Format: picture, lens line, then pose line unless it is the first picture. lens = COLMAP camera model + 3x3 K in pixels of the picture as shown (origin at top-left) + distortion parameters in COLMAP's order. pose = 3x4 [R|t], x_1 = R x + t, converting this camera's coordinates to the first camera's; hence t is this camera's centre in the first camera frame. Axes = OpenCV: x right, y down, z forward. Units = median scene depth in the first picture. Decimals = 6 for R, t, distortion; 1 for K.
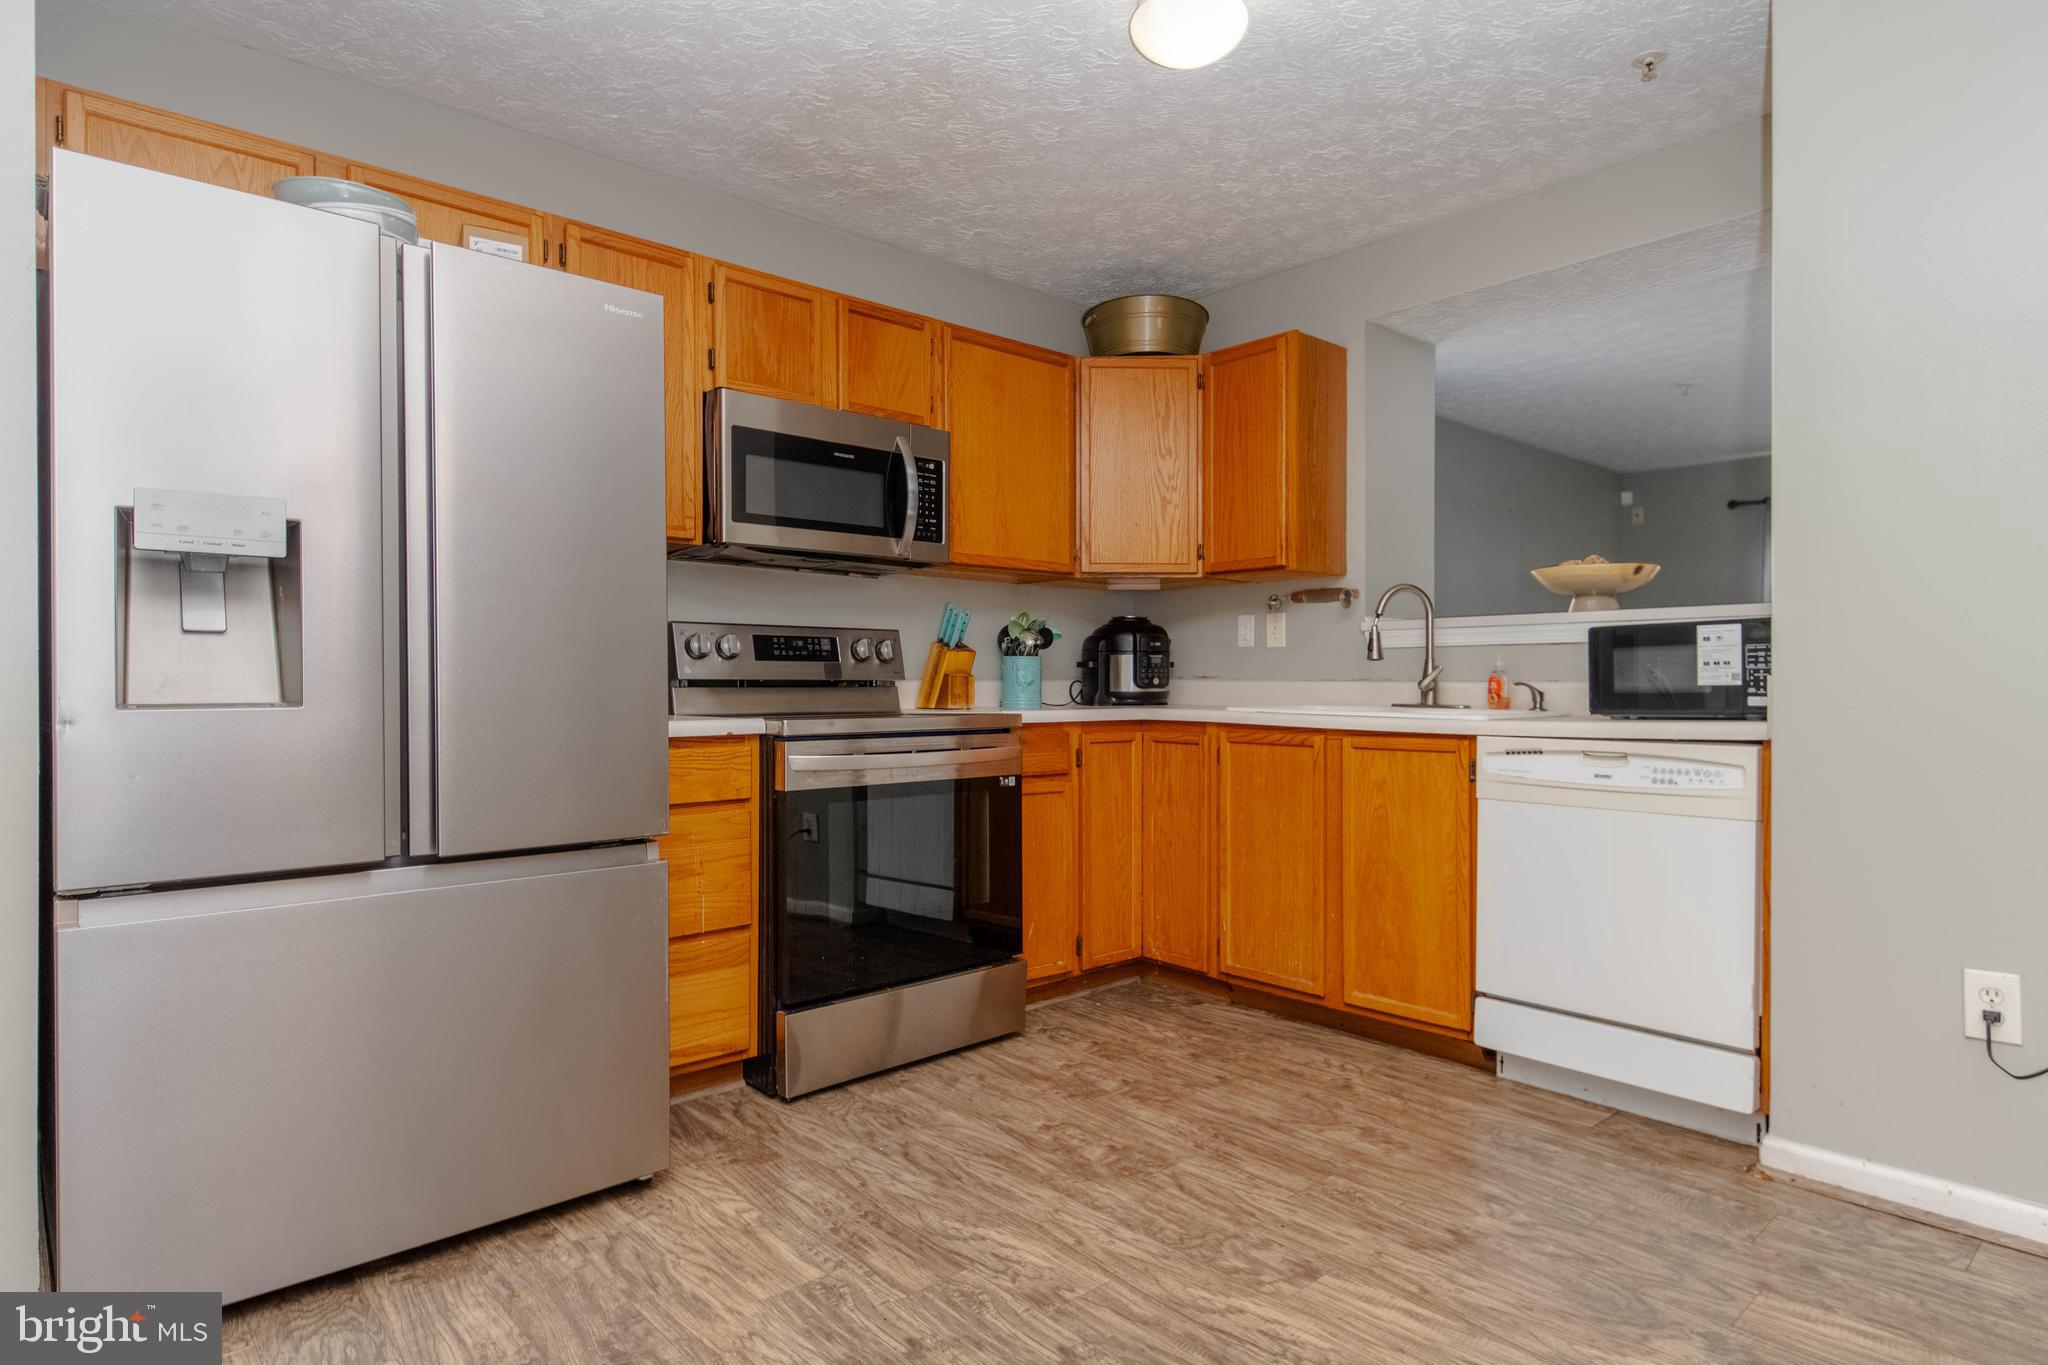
lens RADIAL K [[1112.9, 0, 1019.9], [0, 1112.9, 695.7], [0, 0, 1]] dist [0.011641, -0.002890]
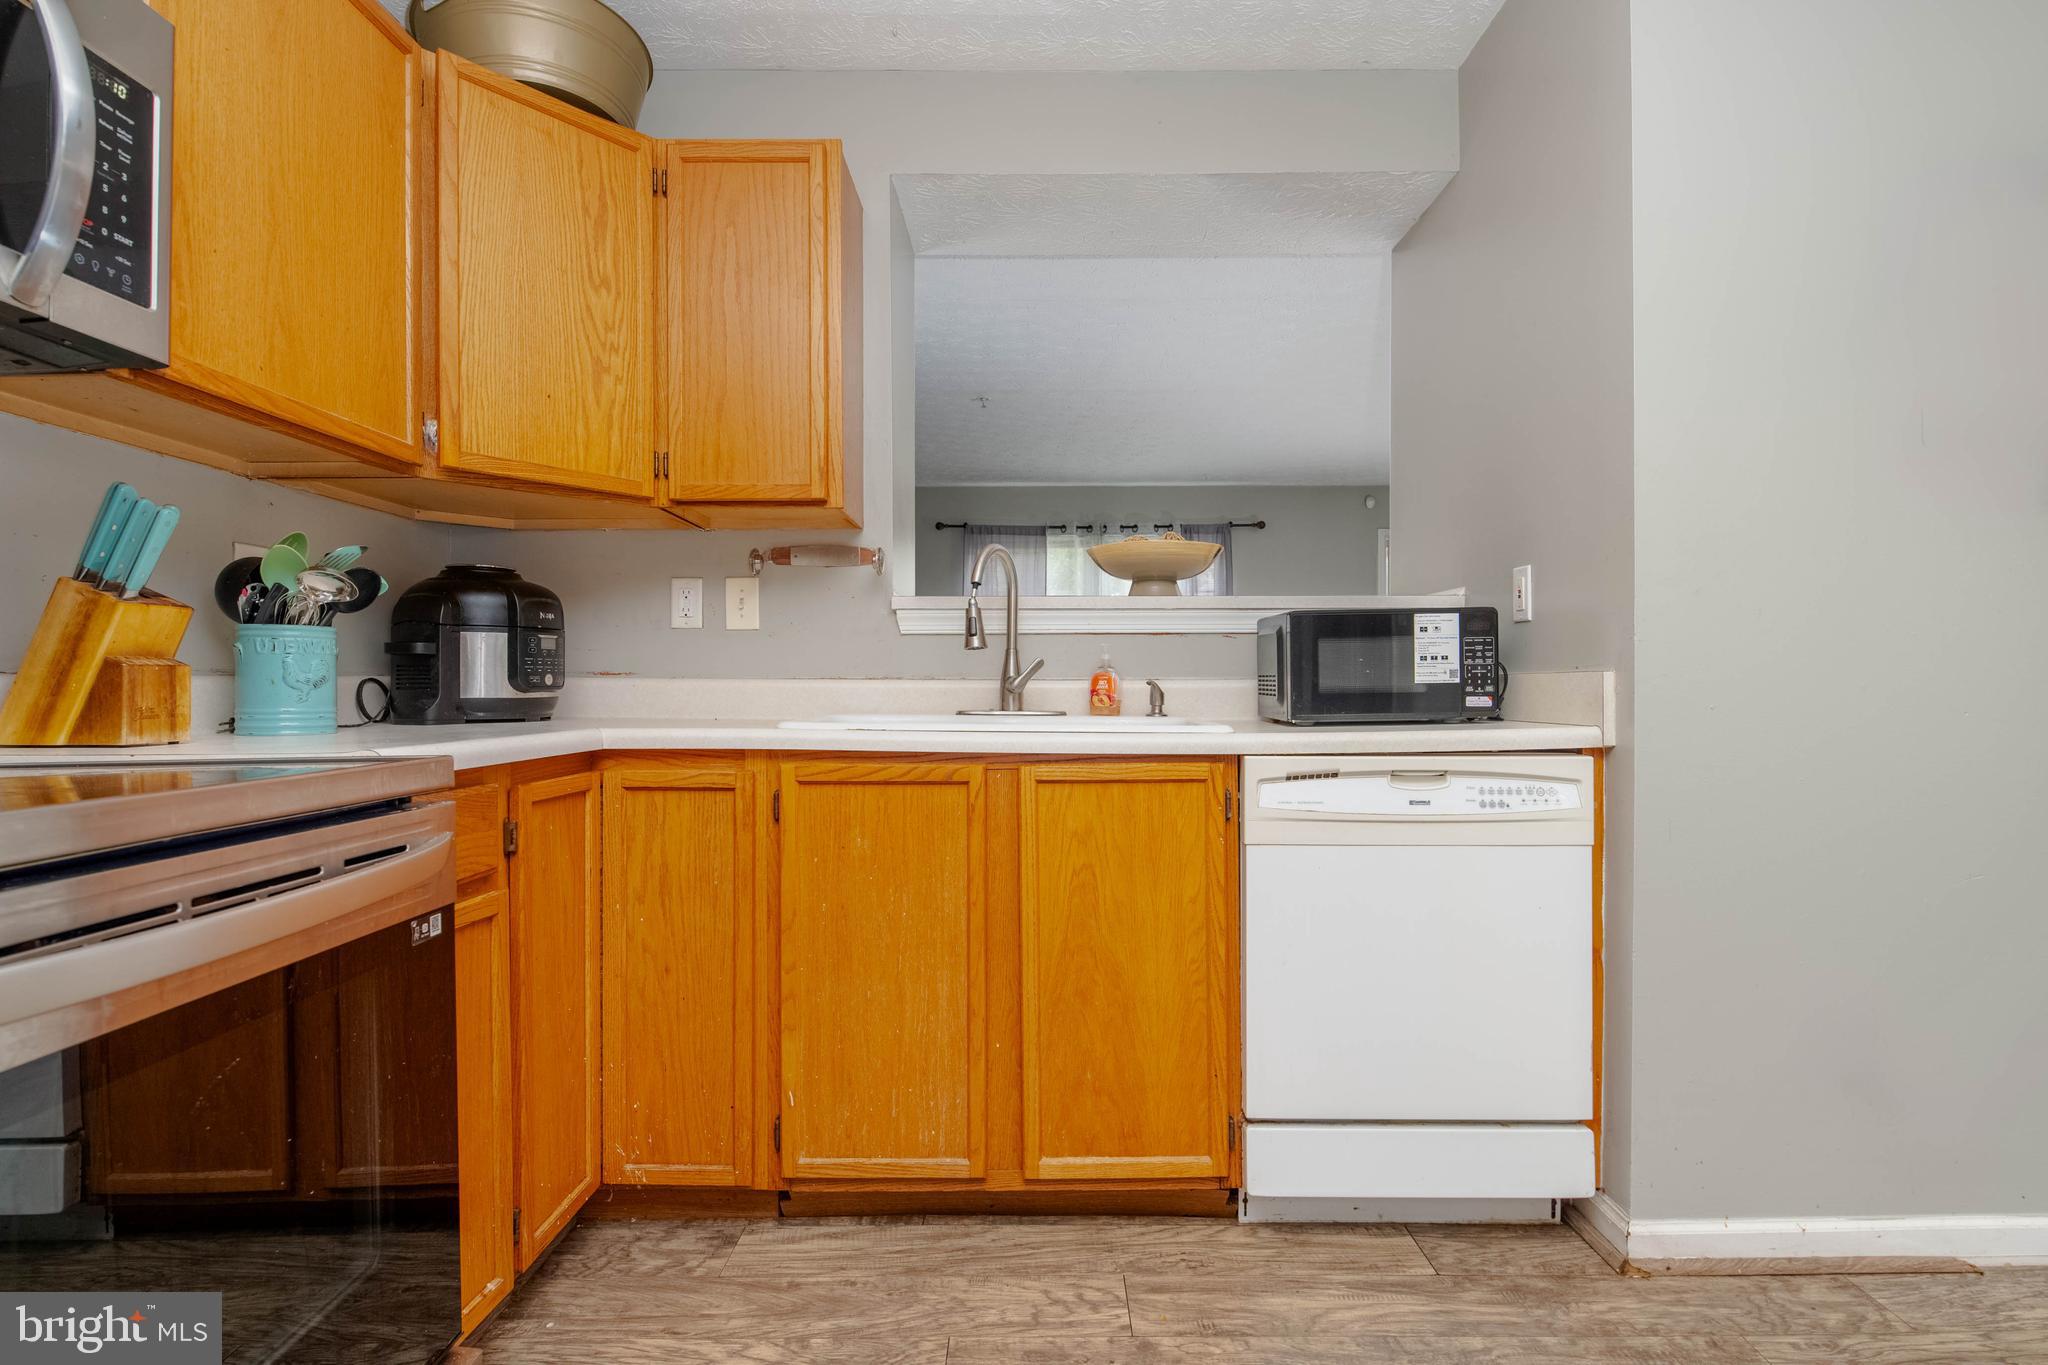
lens RADIAL K [[1010.3, 0, 1024.1], [0, 1010.3, 687.1], [0, 0, 1]] dist [0.002751, -0.006924]
pose [[0.663567, -0.003463, 0.748109, -0.150101], [0.010430, 0.999935, -0.004622, -0.005537], [-0.748044, 0.010870, 0.663560, 0.641224]]
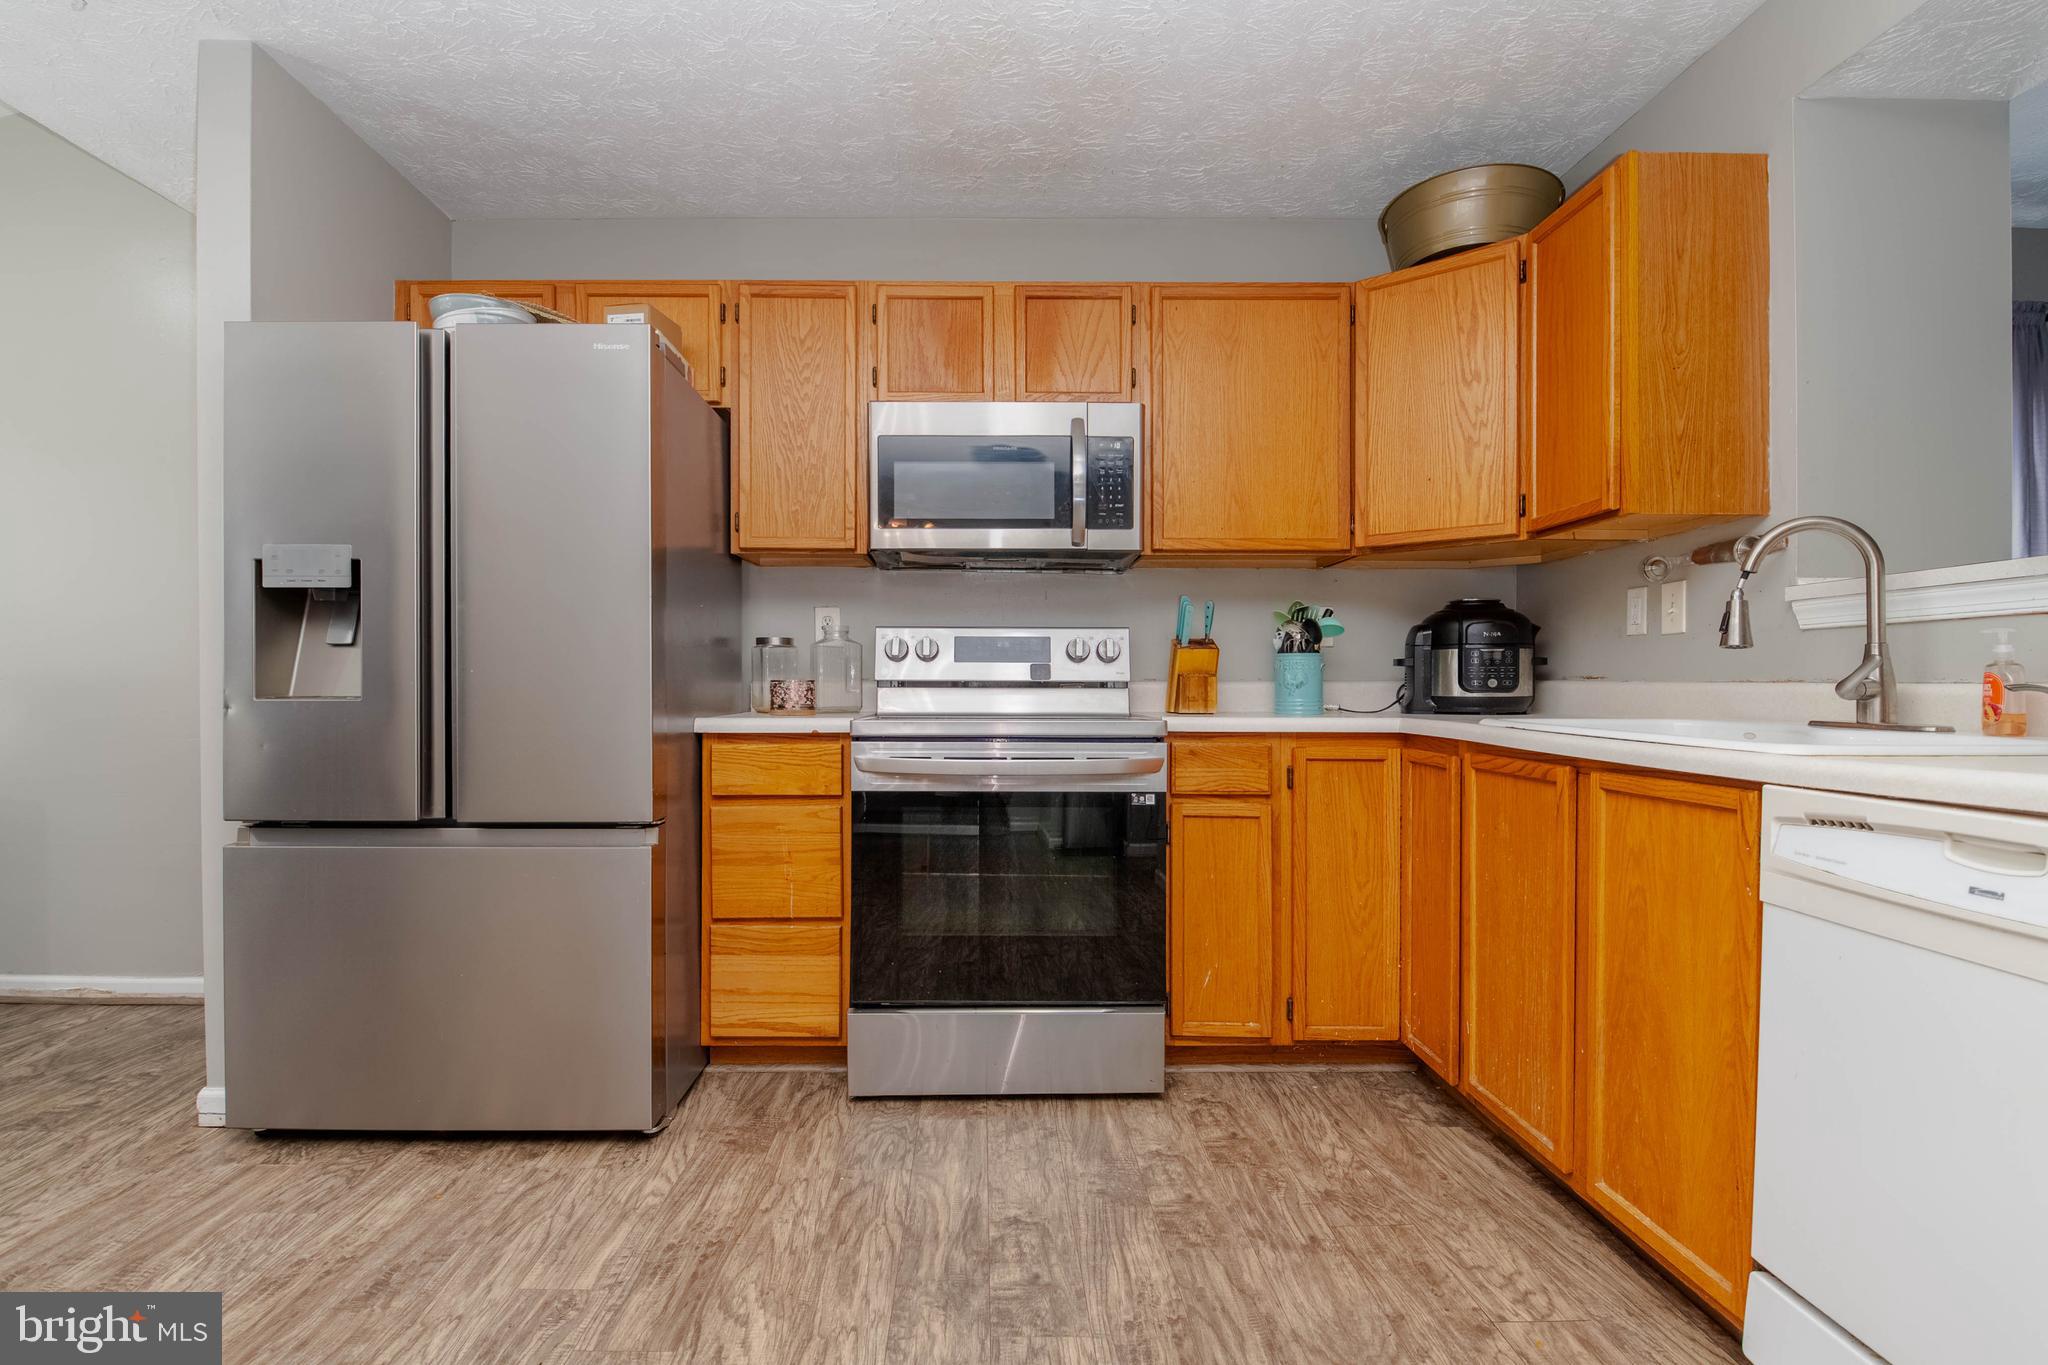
lens RADIAL K [[961.6, 0, 976.7], [0, 961.6, 699.0], [0, 0, 1]] dist [-0.003427, -0.004360]
pose [[0.749952, 0.012118, -0.661382, 0.405117], [-0.010568, 0.999924, 0.006338, -0.003350], [0.661408, 0.002236, 0.750023, 0.385620]]
